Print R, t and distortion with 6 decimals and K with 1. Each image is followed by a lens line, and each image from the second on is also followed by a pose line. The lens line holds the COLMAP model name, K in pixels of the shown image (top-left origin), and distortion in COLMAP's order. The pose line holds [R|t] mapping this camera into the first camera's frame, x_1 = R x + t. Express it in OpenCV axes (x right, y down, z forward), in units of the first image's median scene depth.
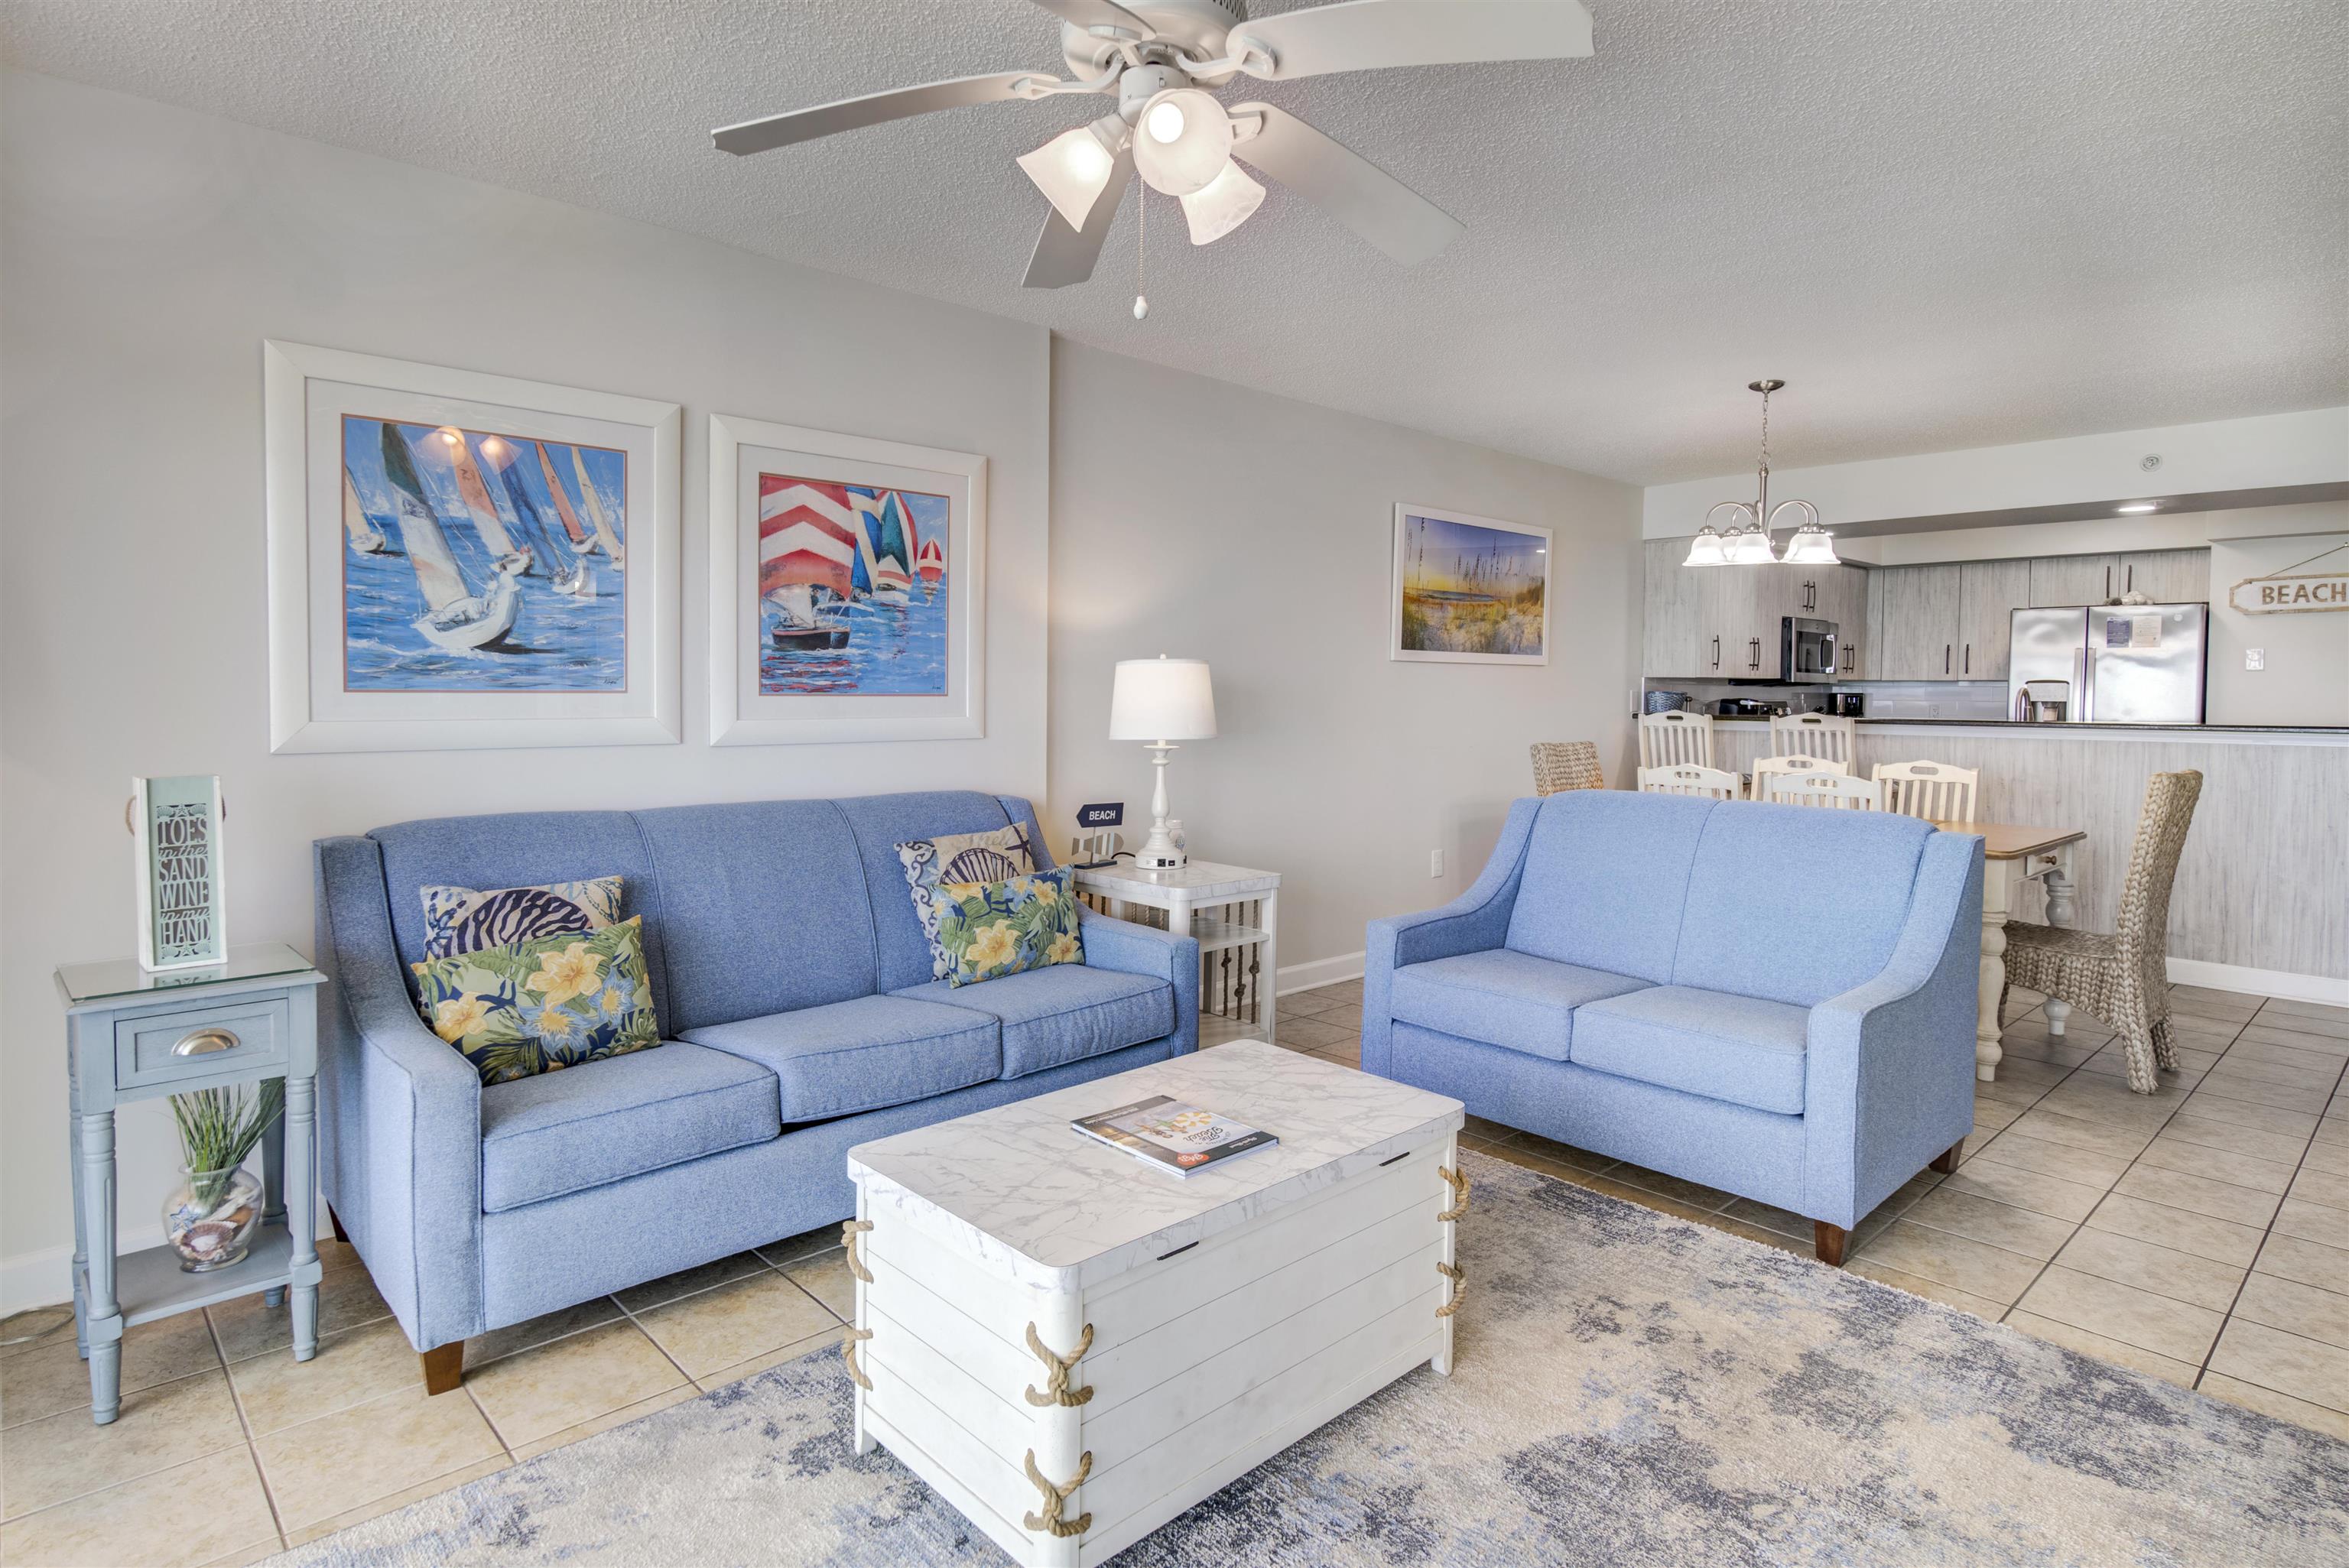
lens RADIAL K [[1249.1, 0, 1159.2], [0, 1249.1, 729.1], [0, 0, 1]] dist [0.004794, 0.000839]
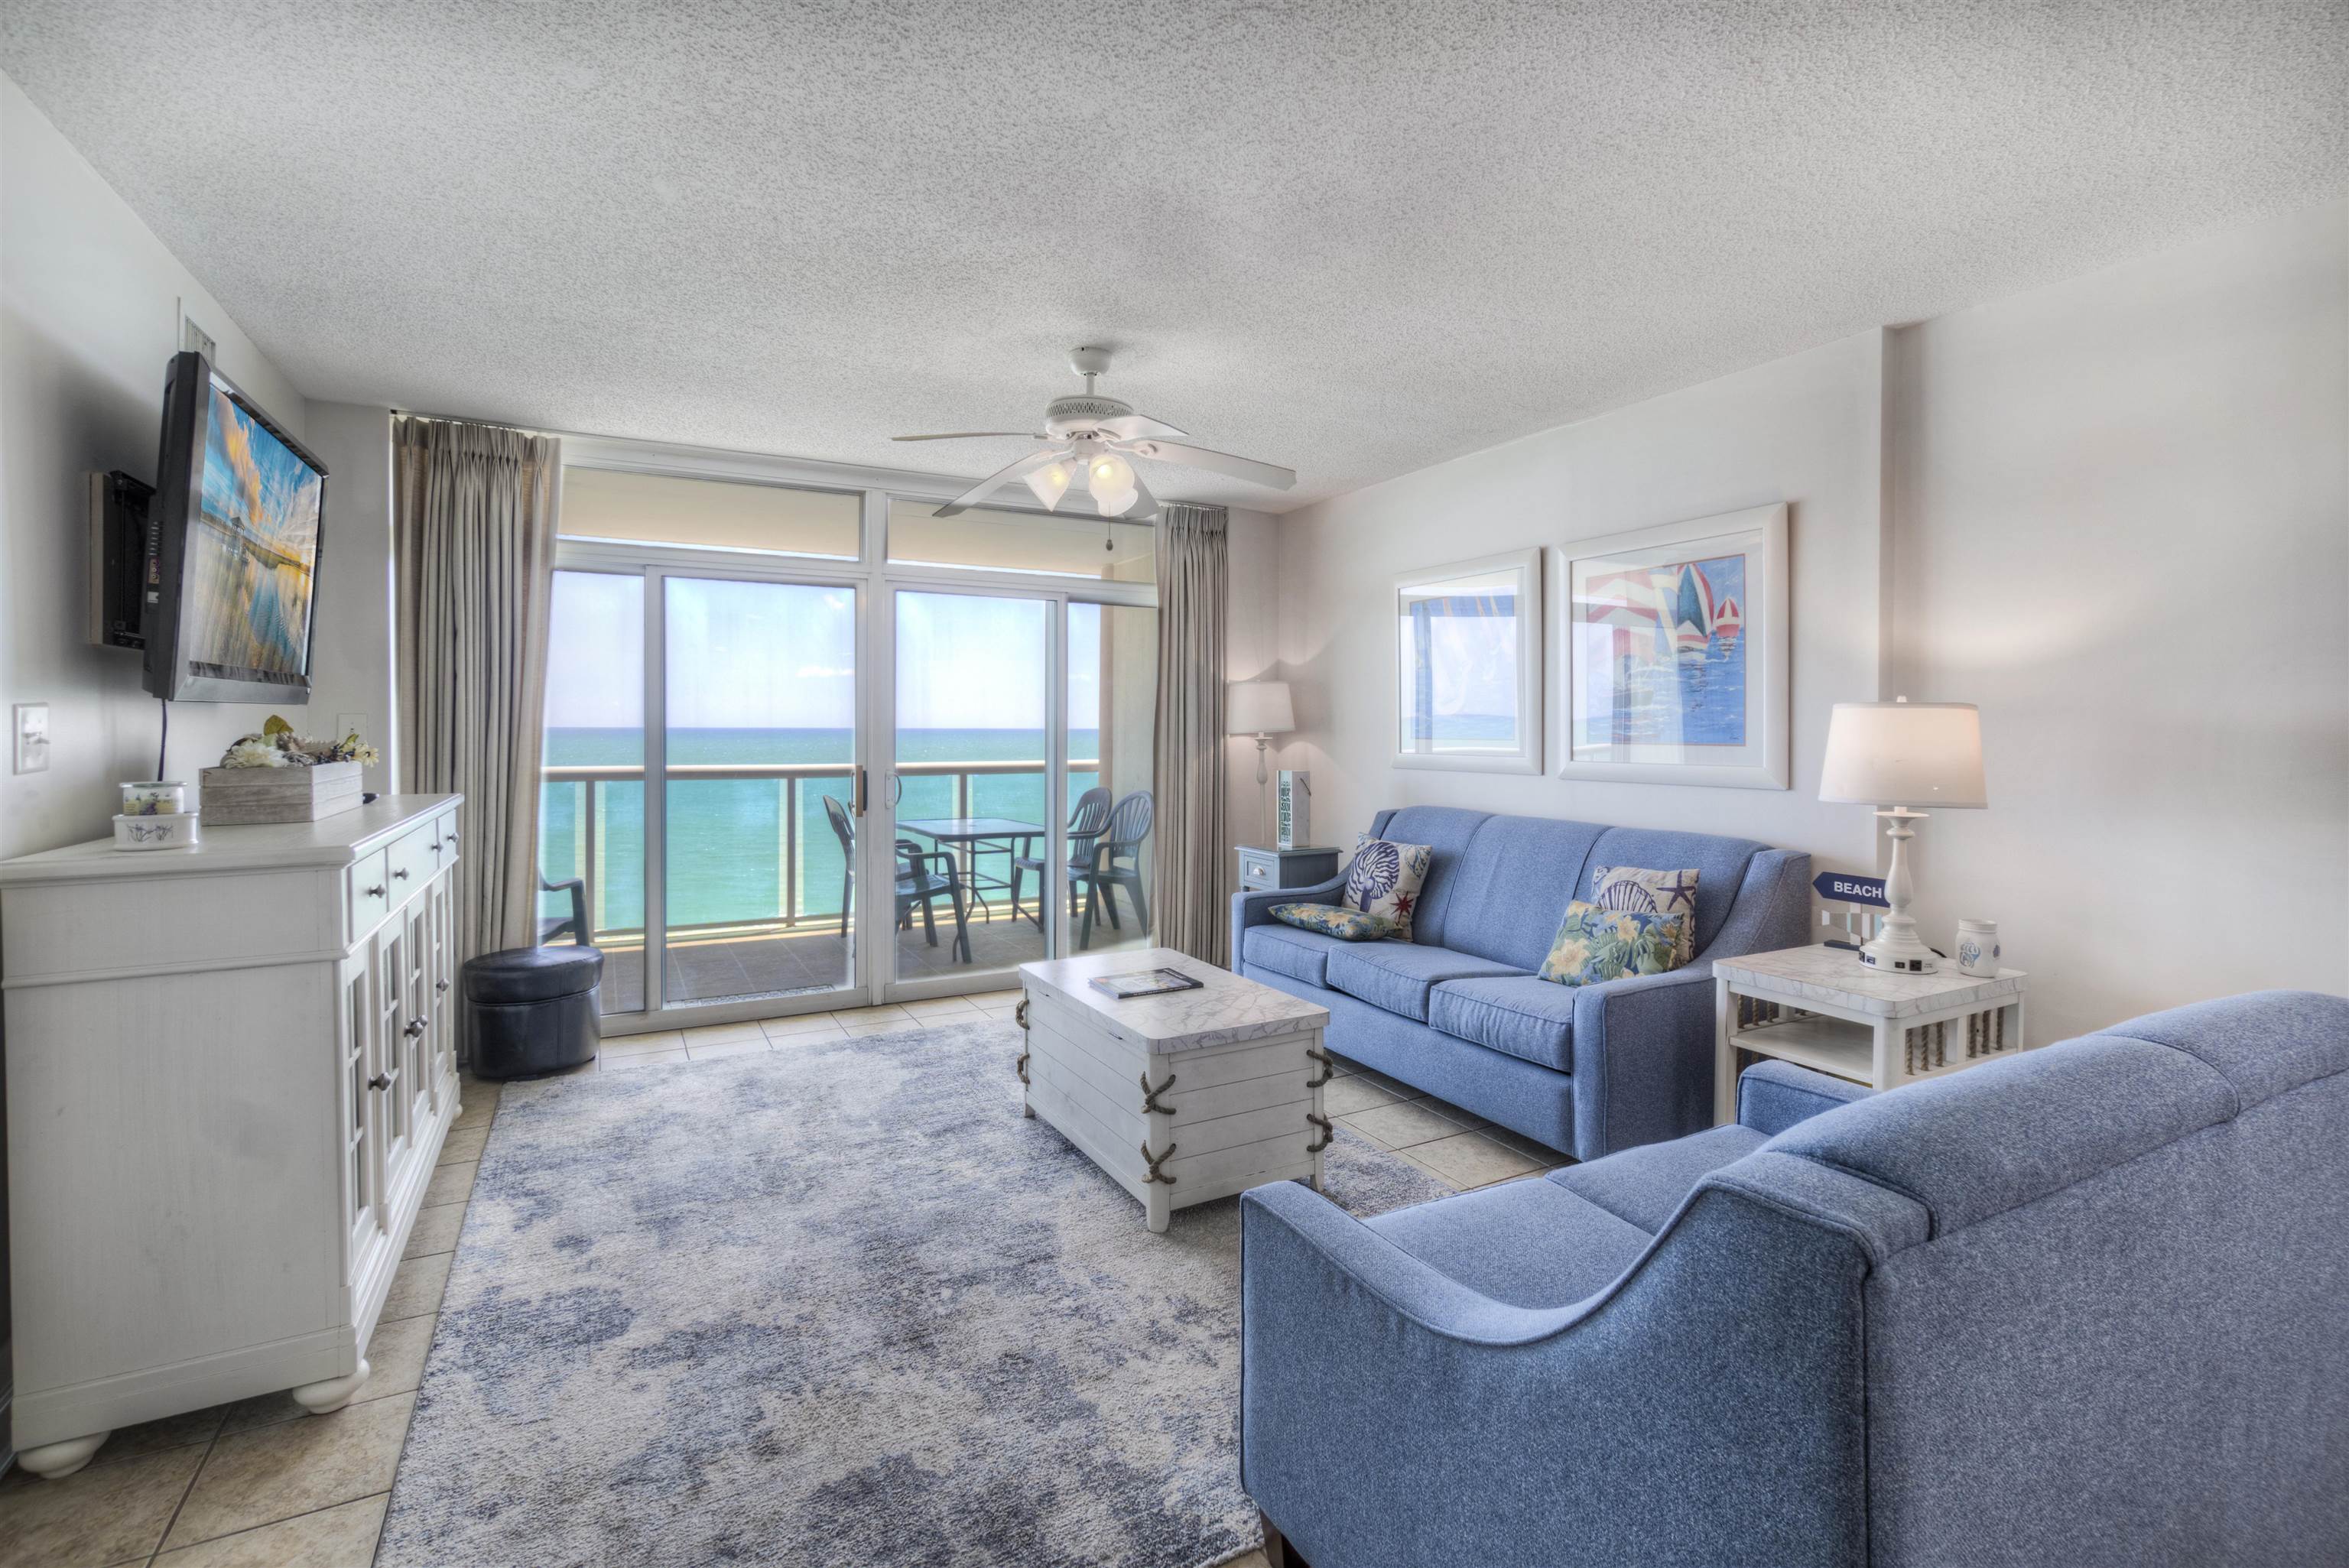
lens RADIAL K [[1070.1, 0, 1168.9], [0, 1070.1, 732.5], [0, 0, 1]] dist [0.001934, 0.000232]
pose [[-0.253824, -0.006415, -0.967229, 0.617176], [-0.040048, 0.999190, 0.003883, -0.016912], [0.966421, 0.039721, -0.253875, 0.585361]]
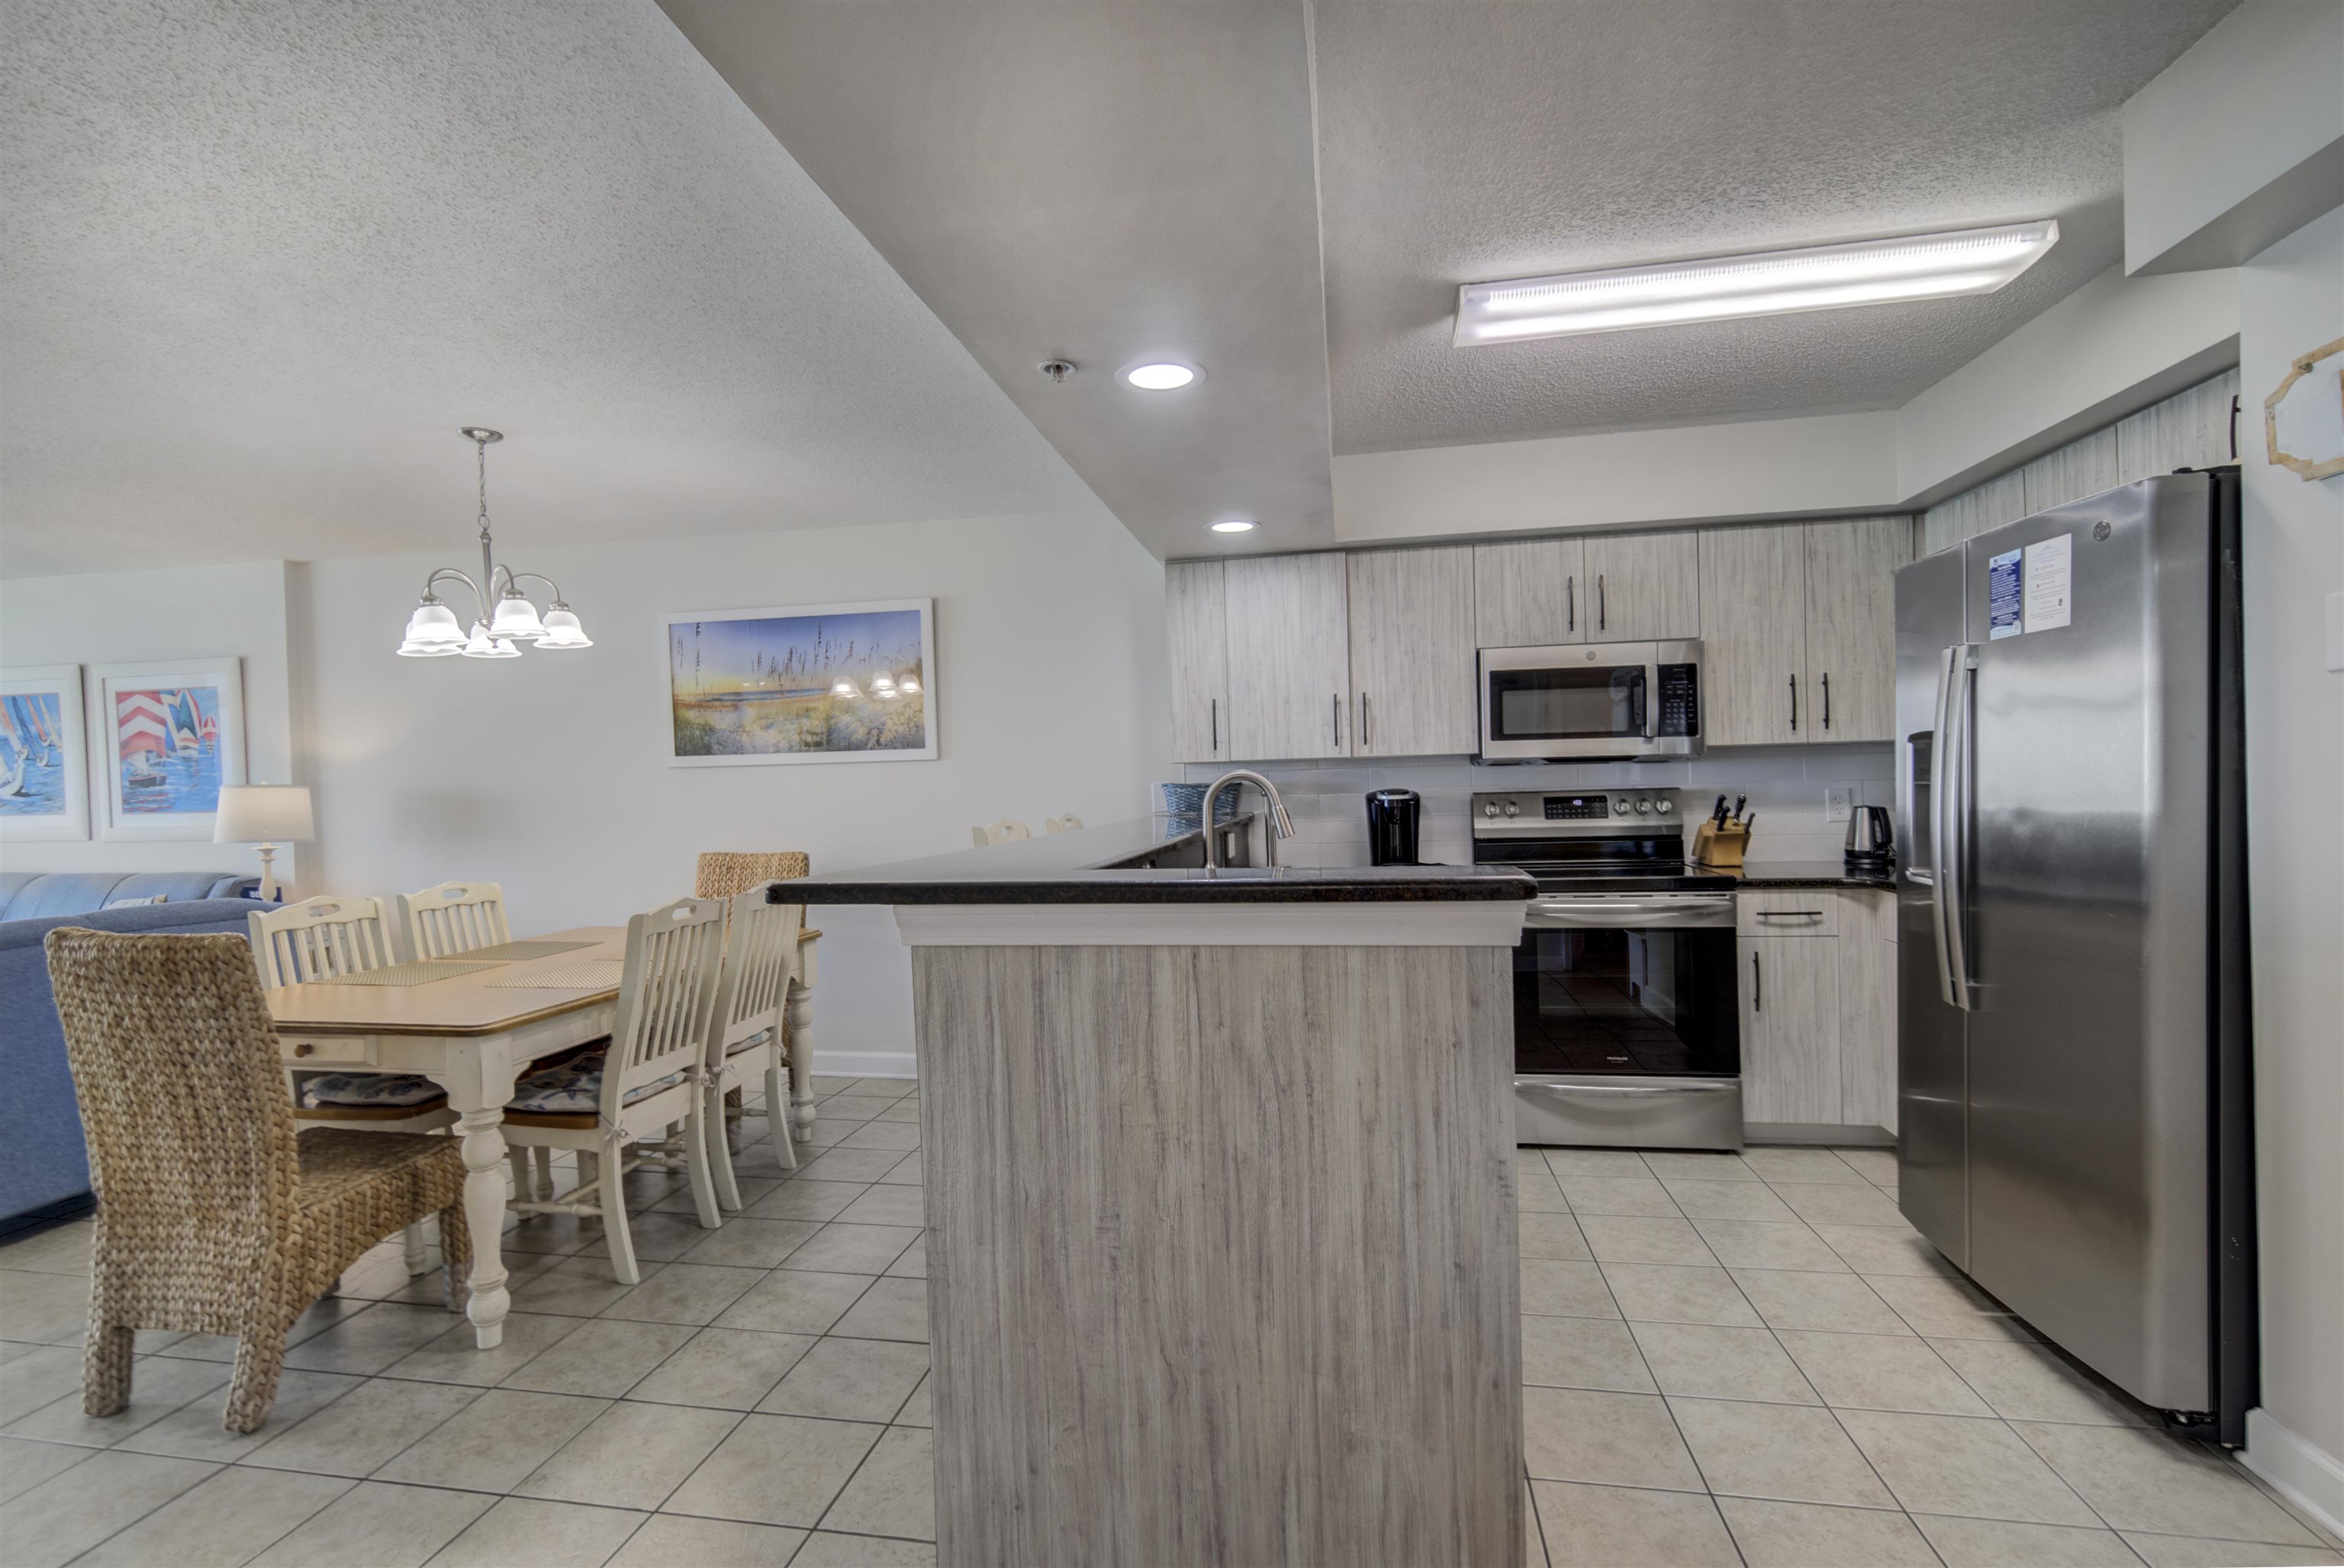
lens RADIAL K [[1085.8, 0, 1164.4], [0, 1085.8, 804.9], [0, 0, 1]] dist [-0.001730, 0.000452]
pose [[0.594389, -0.007864, -0.804139, 1.256330], [0.000955, 0.999958, -0.009073, -0.016969], [0.804177, 0.004625, 0.594372, 0.873739]]
